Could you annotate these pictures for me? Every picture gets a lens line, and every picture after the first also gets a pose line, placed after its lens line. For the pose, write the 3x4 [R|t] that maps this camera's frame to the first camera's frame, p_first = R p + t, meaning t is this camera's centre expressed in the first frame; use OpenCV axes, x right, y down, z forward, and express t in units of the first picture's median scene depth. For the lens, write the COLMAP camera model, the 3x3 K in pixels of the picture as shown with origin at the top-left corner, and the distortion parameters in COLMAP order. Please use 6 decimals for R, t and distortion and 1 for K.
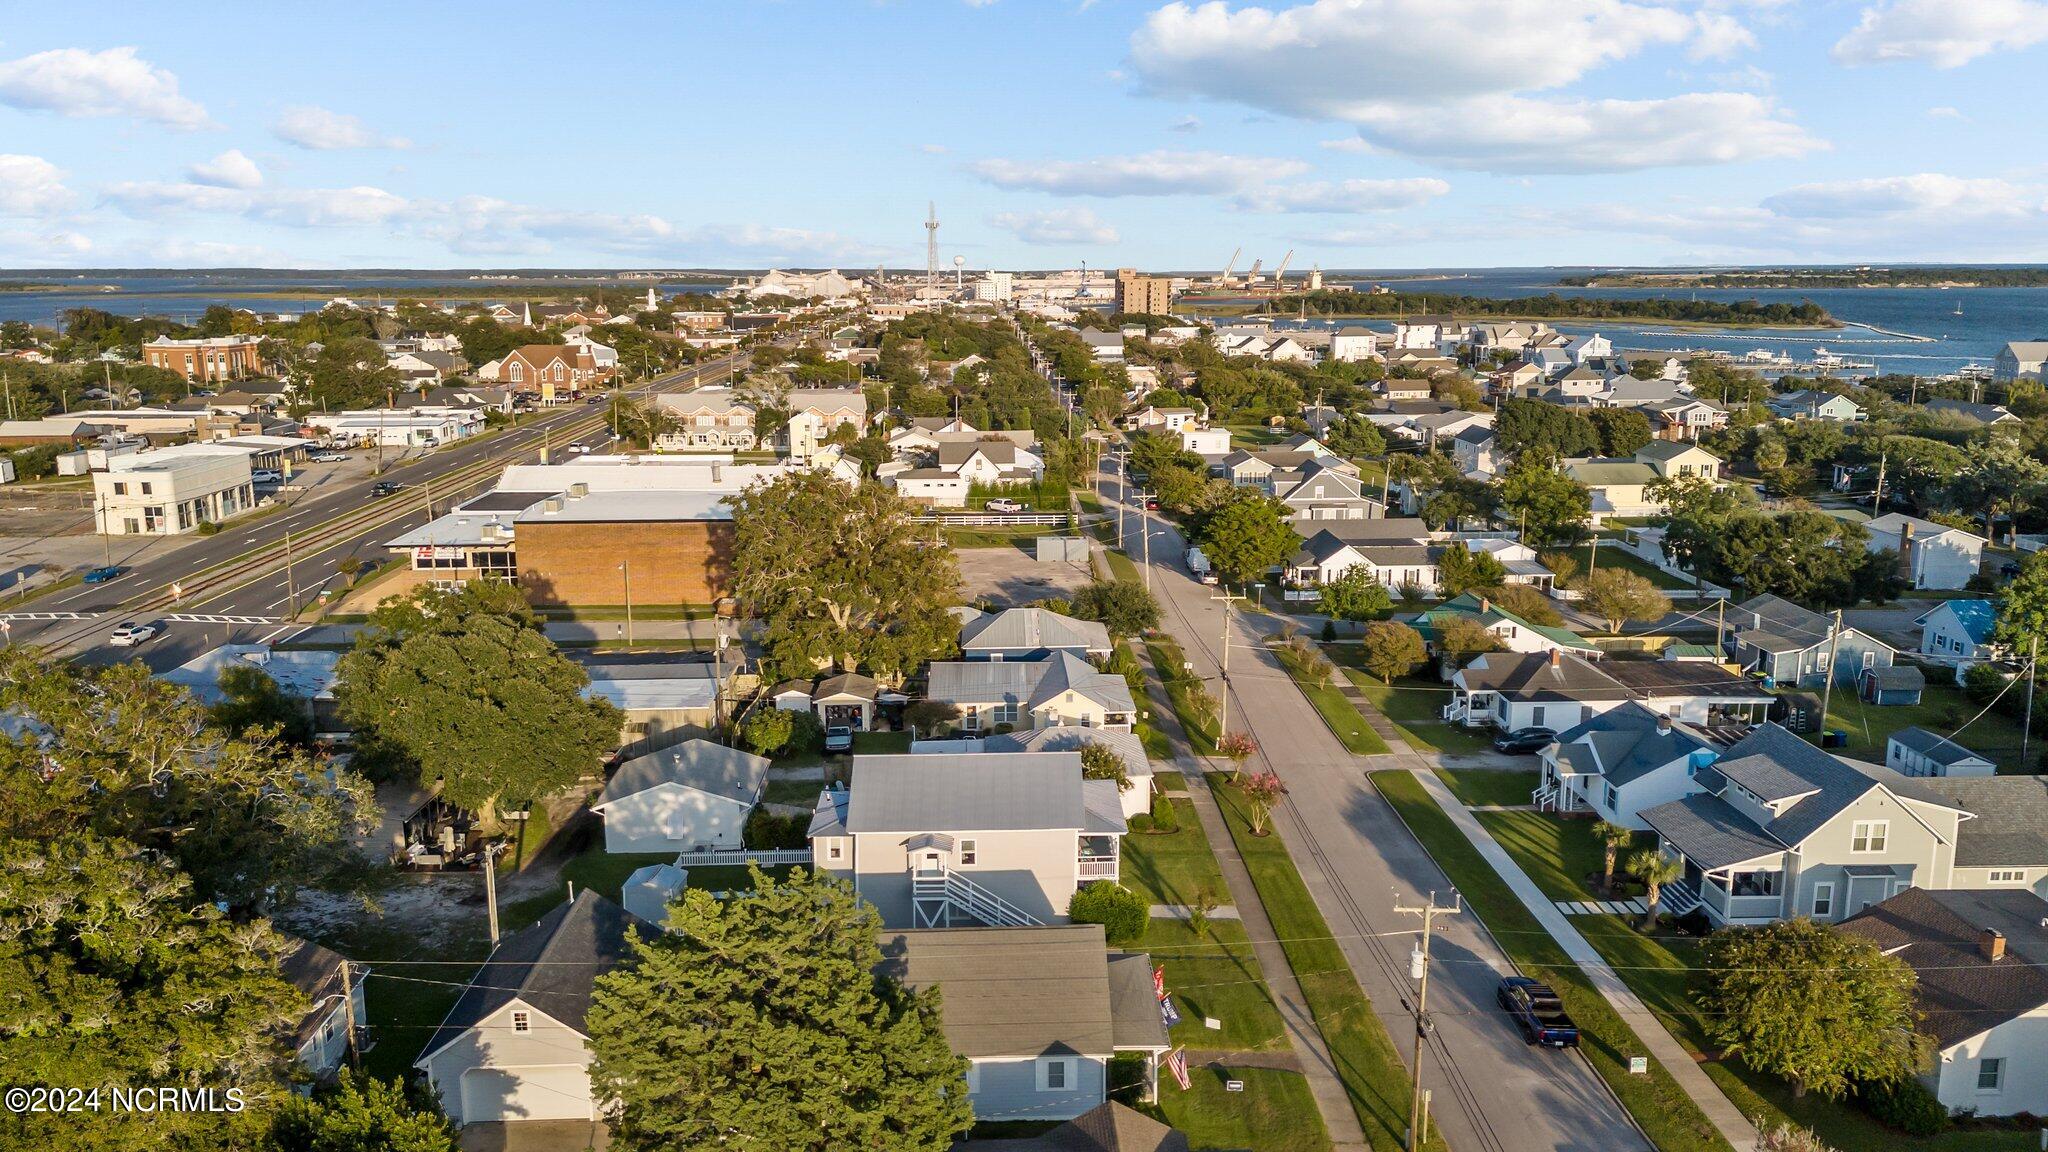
lens RADIAL K [[1492.3, 0, 1024.0], [0, 1492.3, 576.0], [0, 0, 1]] dist [0.096398, -0.130197]
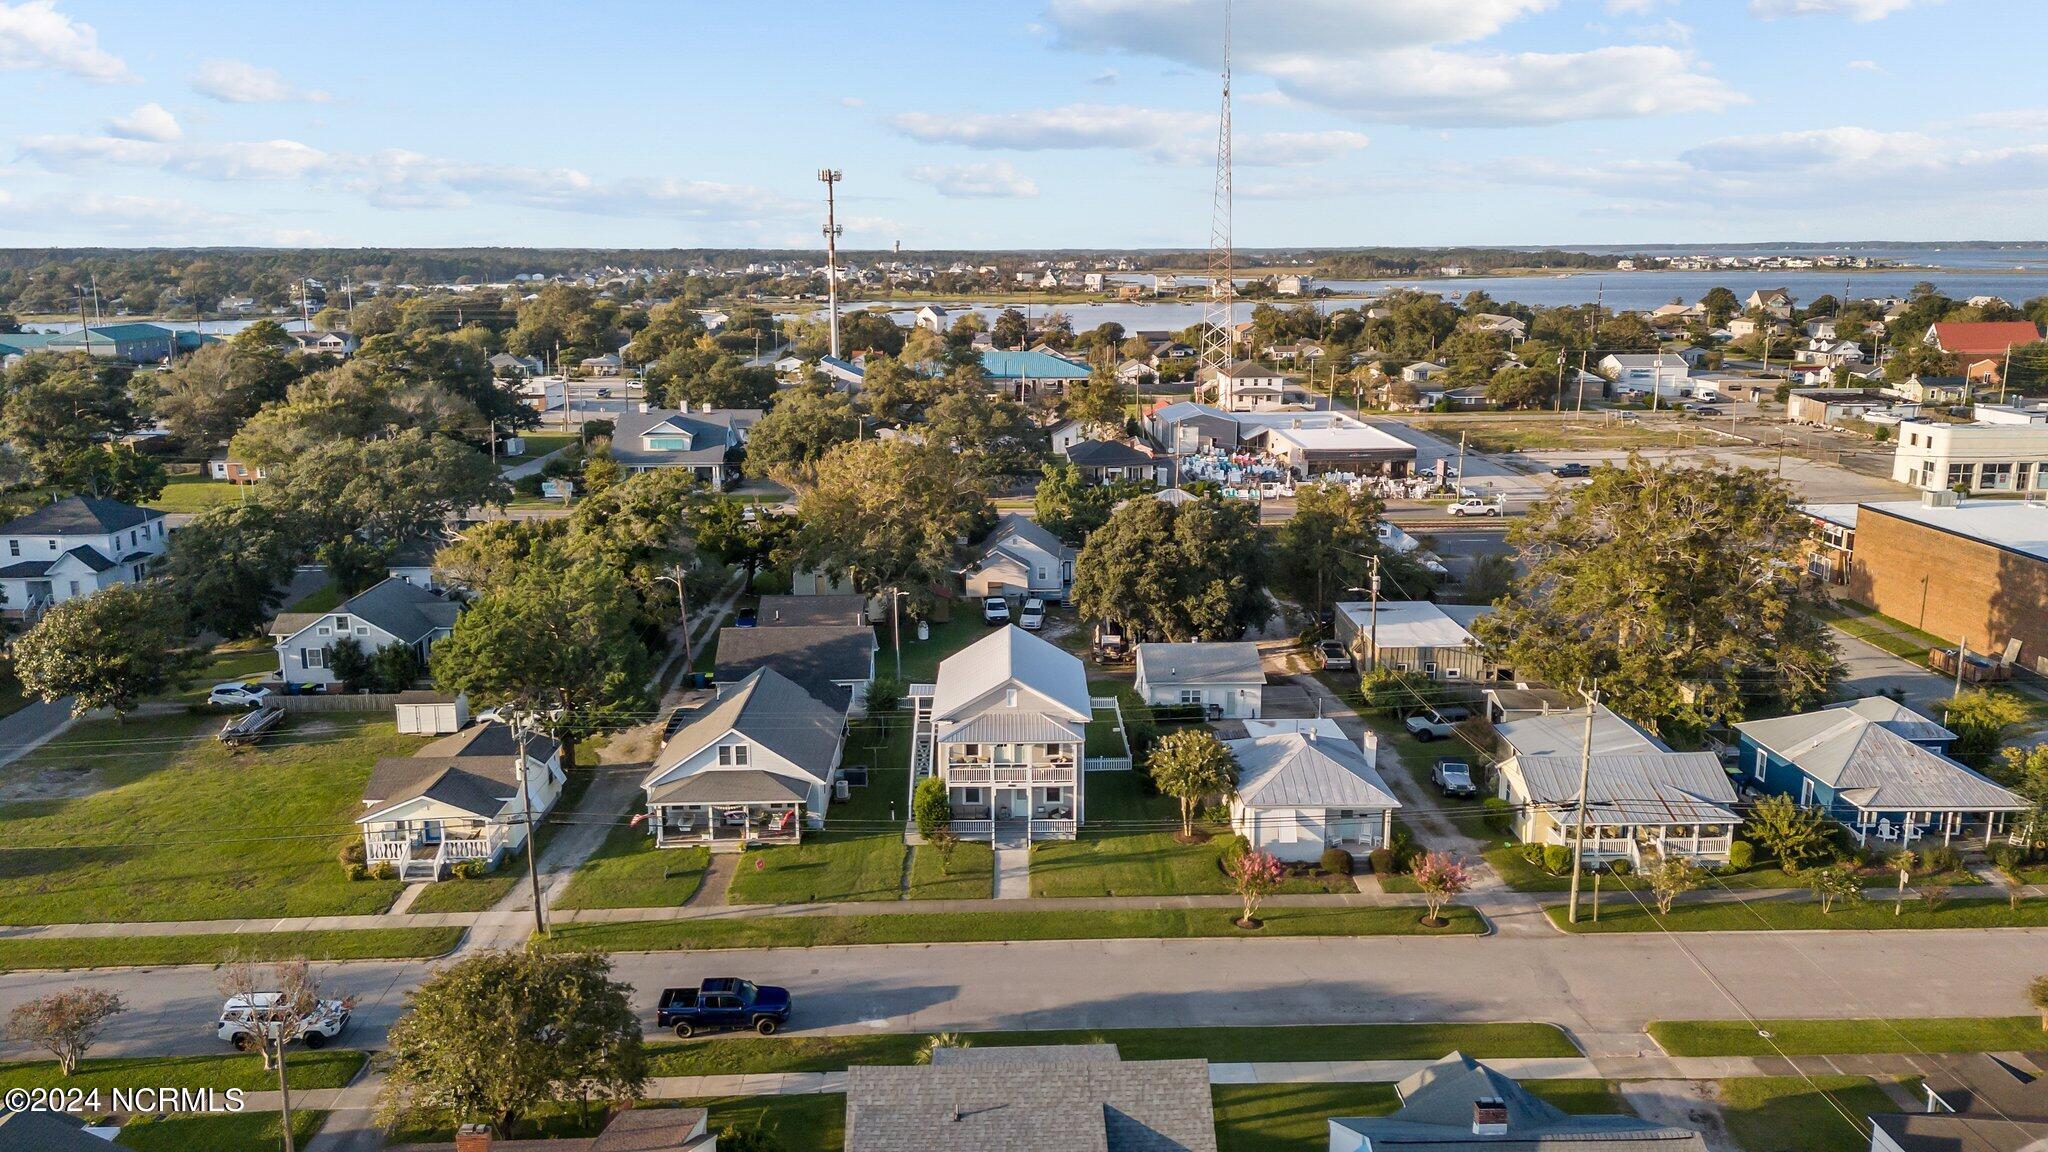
lens RADIAL K [[1492.3, 0, 1024.0], [0, 1492.3, 576.0], [0, 0, 1]] dist [0.096398, -0.130197]
pose [[-0.003186, 0.218198, -0.975899, 0.420004], [-0.197925, 0.956460, 0.214498, -0.069876], [0.980212, 0.193838, 0.040140, 0.390087]]
